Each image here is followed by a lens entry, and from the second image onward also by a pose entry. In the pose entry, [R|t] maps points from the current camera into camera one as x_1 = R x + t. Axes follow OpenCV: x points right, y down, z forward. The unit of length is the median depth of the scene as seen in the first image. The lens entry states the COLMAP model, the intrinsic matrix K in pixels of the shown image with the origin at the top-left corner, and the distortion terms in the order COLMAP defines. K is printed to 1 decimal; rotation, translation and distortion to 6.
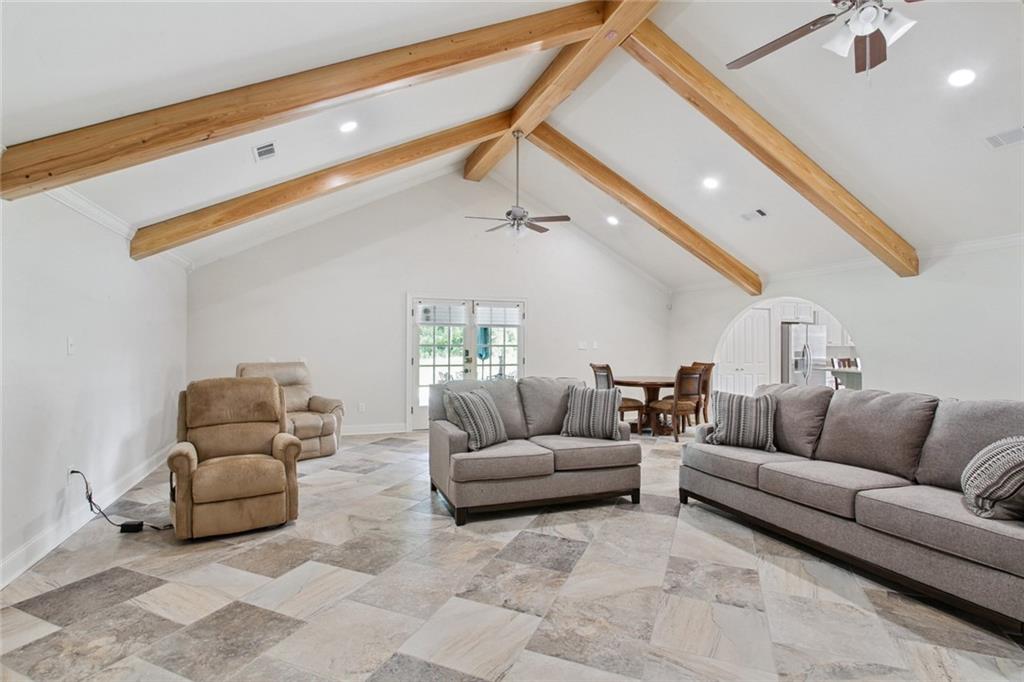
lens RADIAL K [[487.4, 0, 502.4], [0, 487.4, 341.8], [0, 0, 1]] dist [-0.014312, 0.003750]
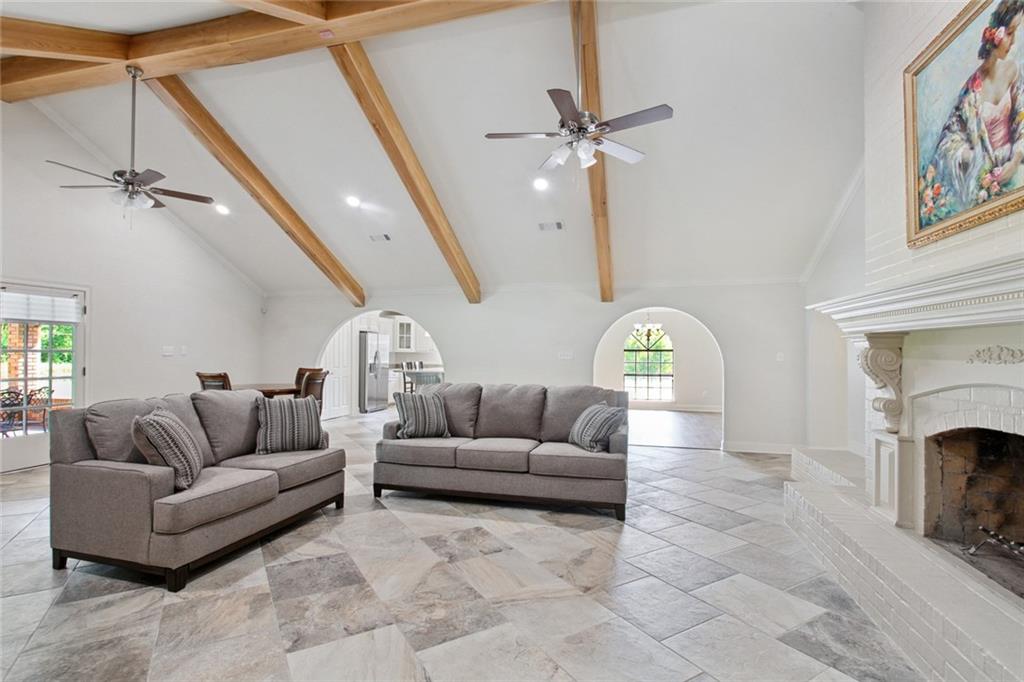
lens RADIAL K [[487.4, 0, 502.5], [0, 487.4, 350.0], [0, 0, 1]] dist [-0.014312, 0.003750]
pose [[0.584604, 0.005511, 0.811300, -0.385556], [-0.011249, 0.999936, 0.001313, -0.002850], [-0.811241, -0.009894, 0.584628, 0.148371]]
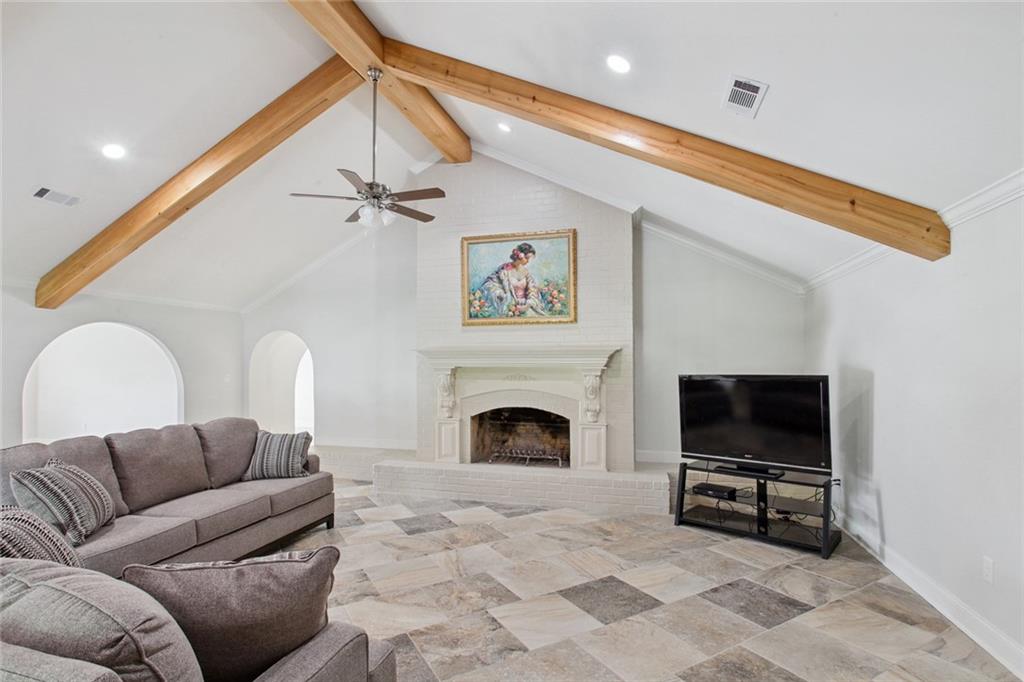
lens RADIAL K [[487.4, 0, 512.7], [0, 487.4, 361.3], [0, 0, 1]] dist [-0.014312, 0.003750]
pose [[-0.808380, 0.004817, 0.588641, -0.447489], [-0.005245, 0.999868, -0.015386, -0.031039], [-0.588638, -0.015525, -0.808248, 1.250618]]
